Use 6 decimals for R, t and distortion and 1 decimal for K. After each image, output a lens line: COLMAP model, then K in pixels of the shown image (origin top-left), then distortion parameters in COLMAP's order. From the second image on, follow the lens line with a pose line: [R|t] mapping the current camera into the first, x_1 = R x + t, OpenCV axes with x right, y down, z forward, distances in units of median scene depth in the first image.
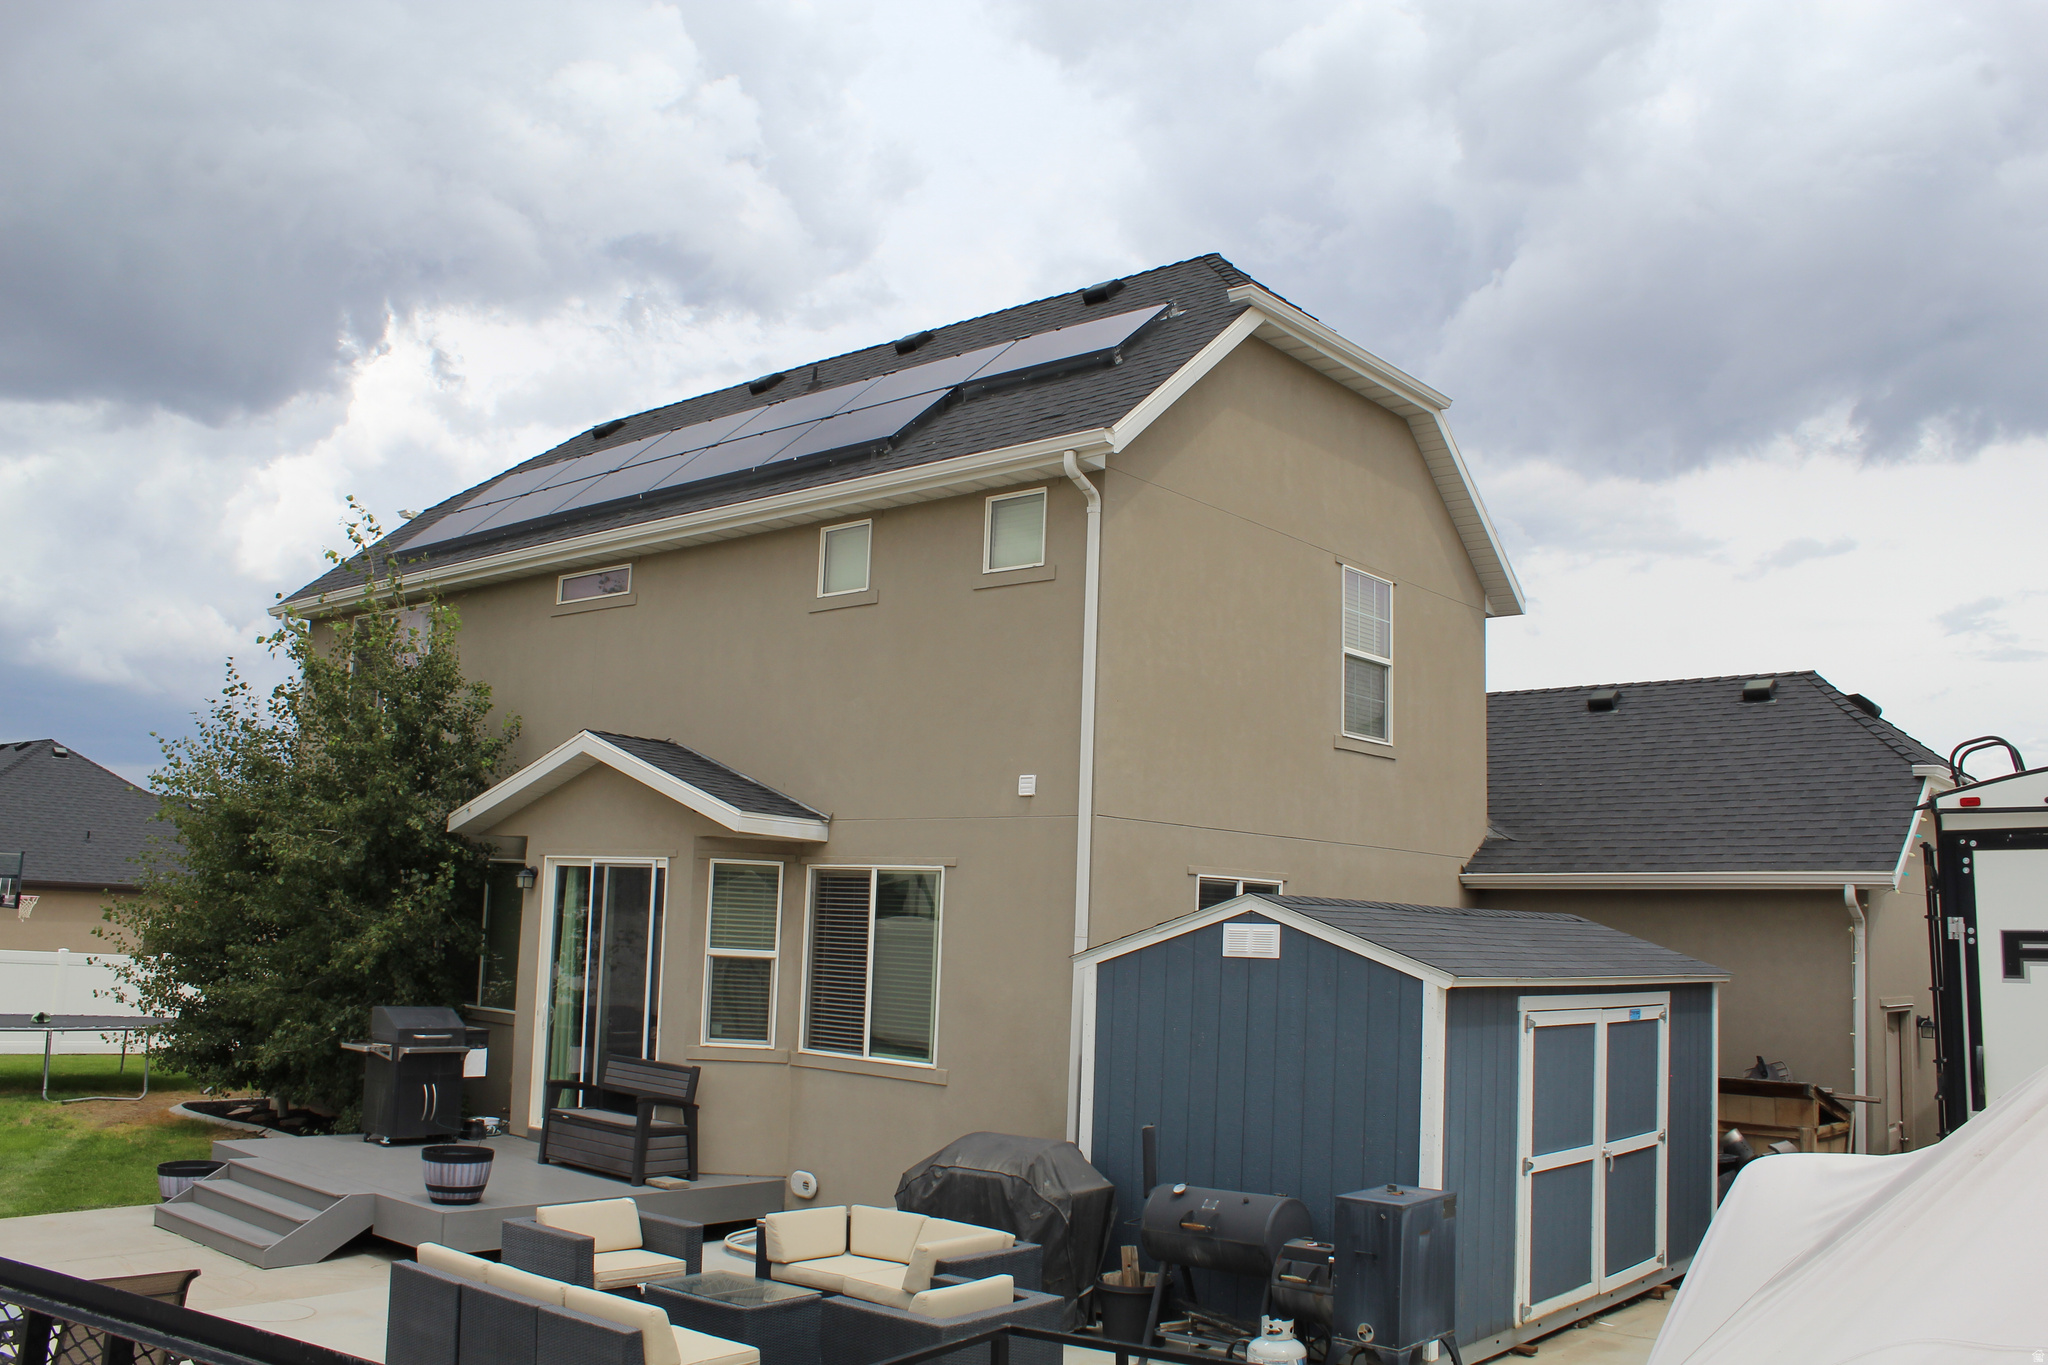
lens RADIAL K [[1711.3, 0, 1023.0], [0, 1711.3, 680.5], [0, 0, 1]] dist [-0.157243, 0.127304]
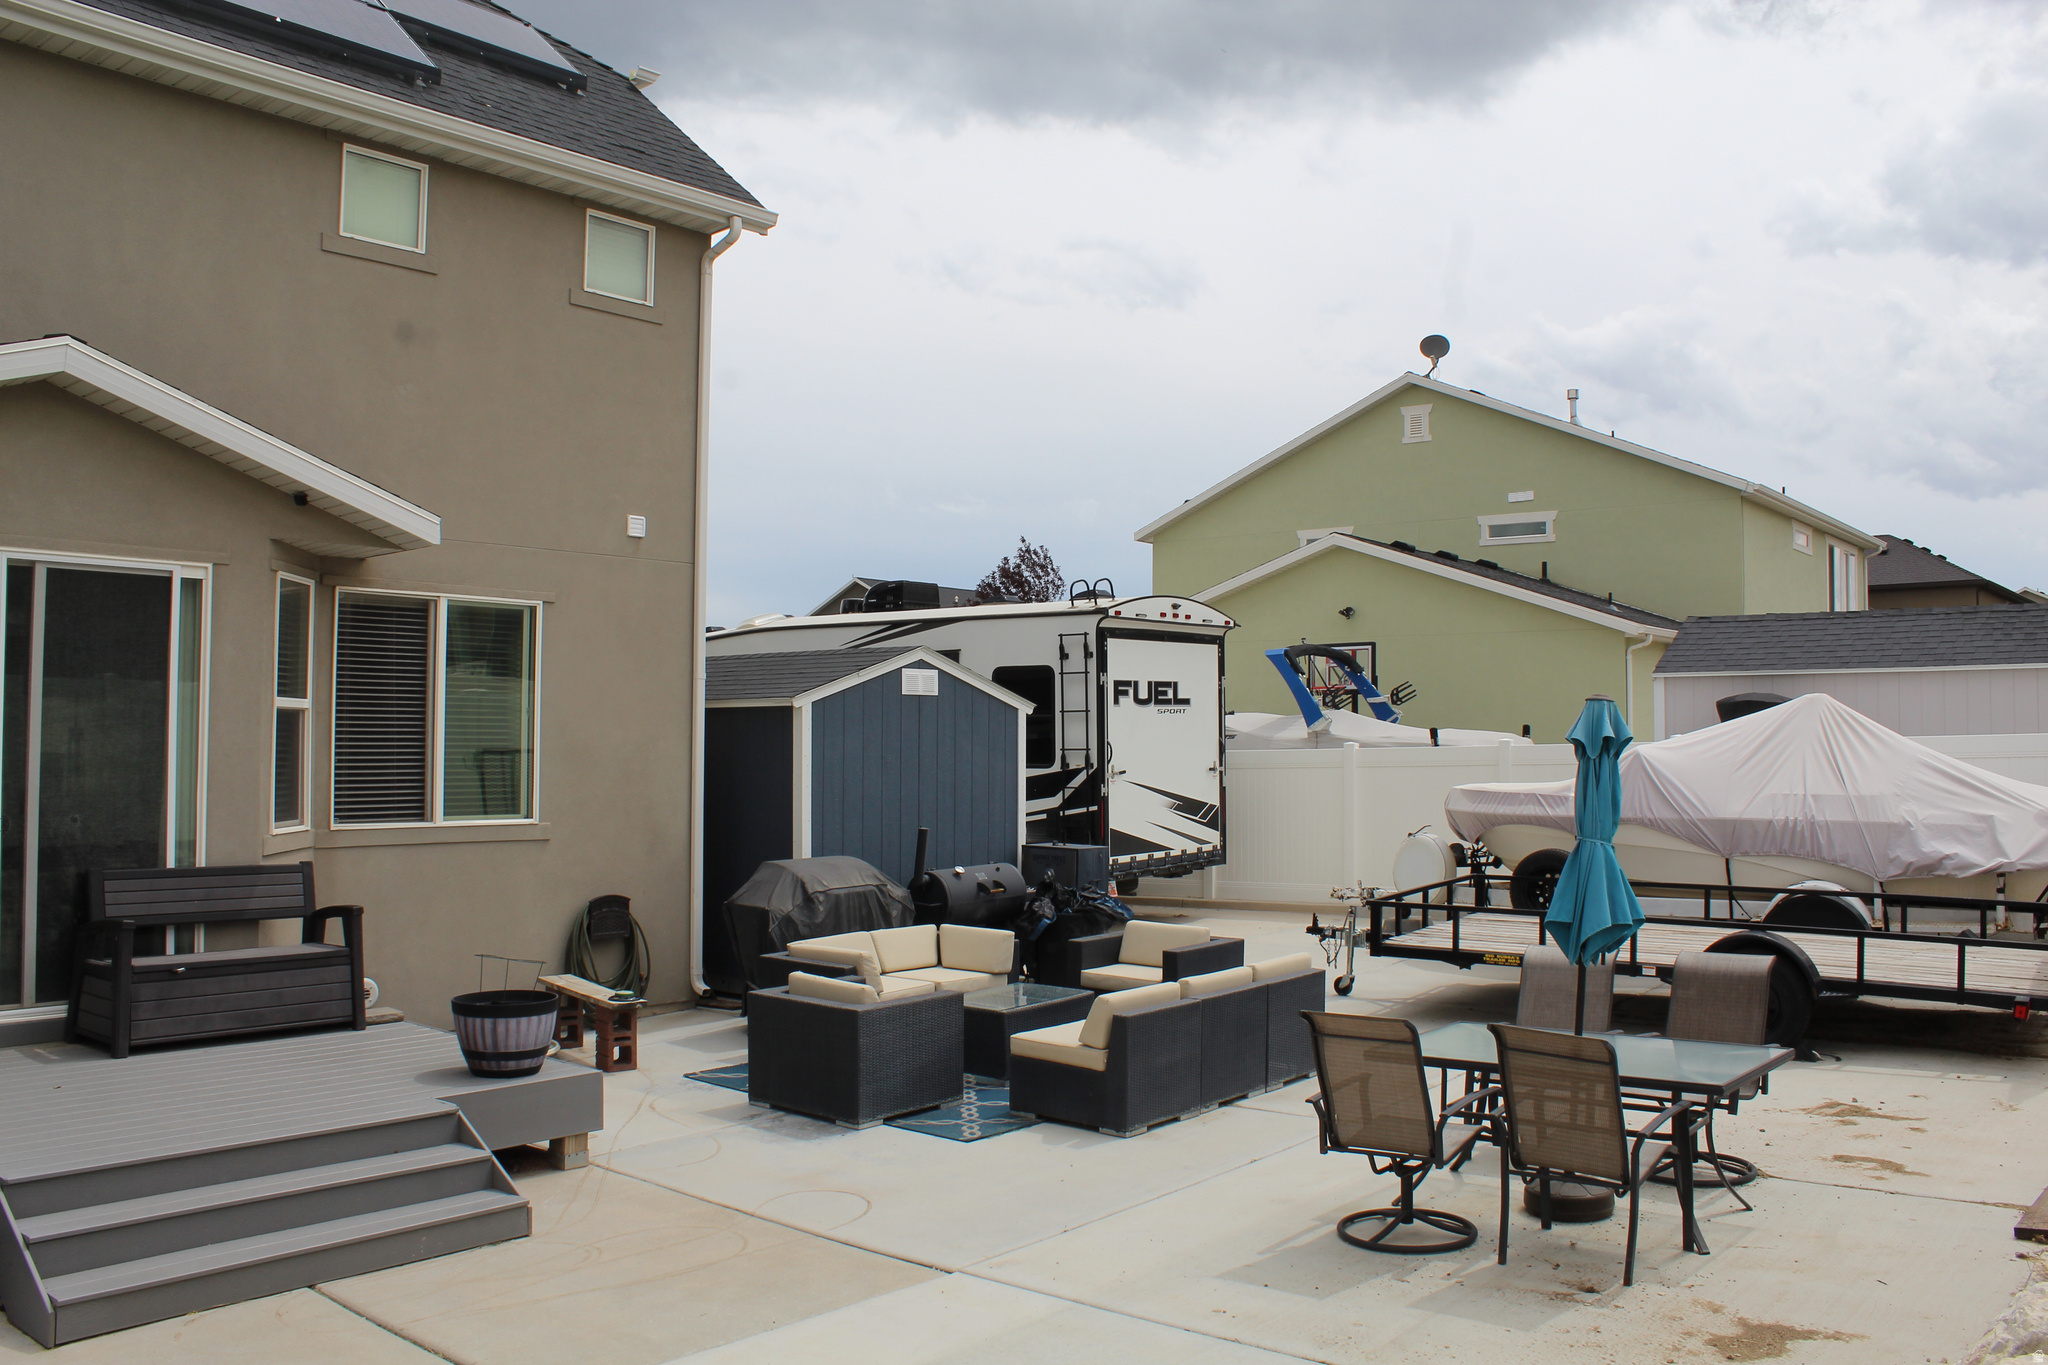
lens RADIAL K [[1711.3, 0, 1019.4], [0, 1711.3, 680.9], [0, 0, 1]] dist [-0.157243, 0.127304]
pose [[0.002668, -0.002468, 0.999993, -0.942215], [-0.148431, 0.988919, 0.002836, 0.109947], [-0.988919, -0.148438, 0.002273, 0.739497]]
